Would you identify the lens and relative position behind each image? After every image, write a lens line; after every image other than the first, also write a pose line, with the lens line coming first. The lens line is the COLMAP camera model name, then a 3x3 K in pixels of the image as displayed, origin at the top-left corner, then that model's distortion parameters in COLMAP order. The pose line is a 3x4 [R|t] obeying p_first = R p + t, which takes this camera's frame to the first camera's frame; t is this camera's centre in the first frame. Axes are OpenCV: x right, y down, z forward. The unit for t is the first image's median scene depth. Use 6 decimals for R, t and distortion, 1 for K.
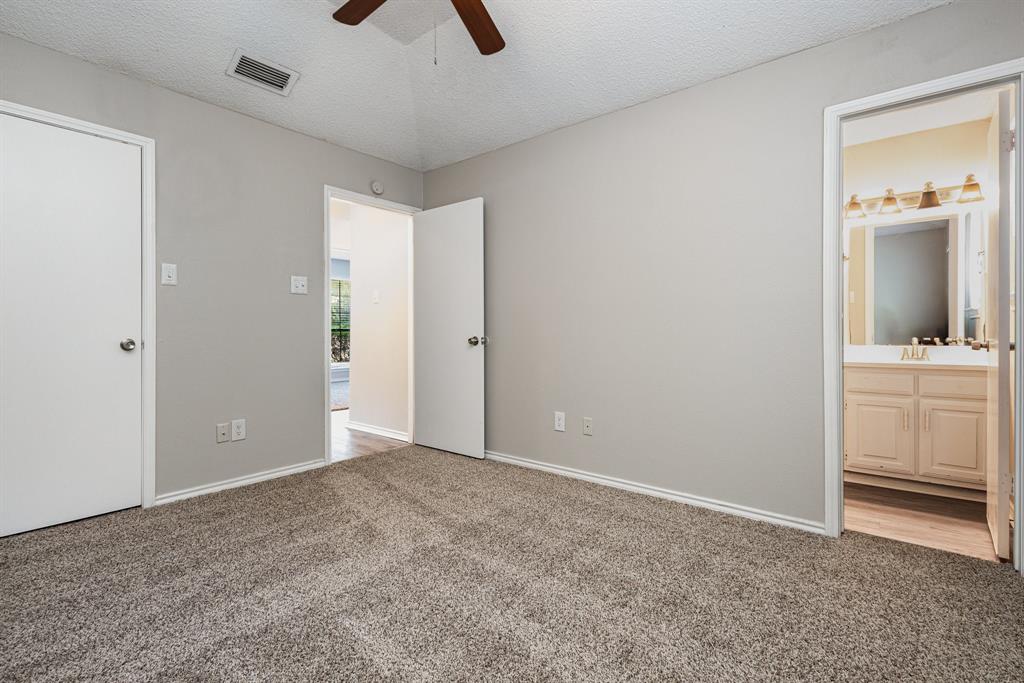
lens RADIAL K [[471.2, 0, 508.8], [0, 471.2, 336.9], [0, 0, 1]] dist [0.004083, -0.000422]
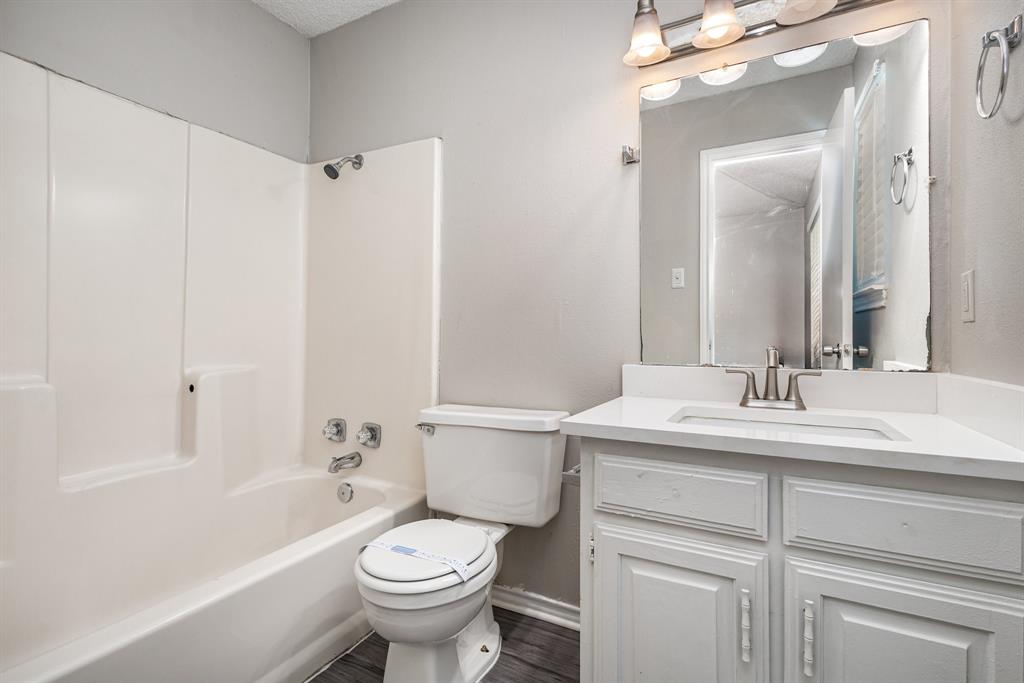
lens RADIAL K [[471.2, 0, 510.6], [0, 471.2, 340.1], [0, 0, 1]] dist [0.004083, -0.000422]
pose [[0.979562, 0.005671, 0.201060, 0.580275], [-0.005618, 0.999984, -0.000833, -0.003886], [-0.201062, -0.000314, 0.979579, 0.673988]]
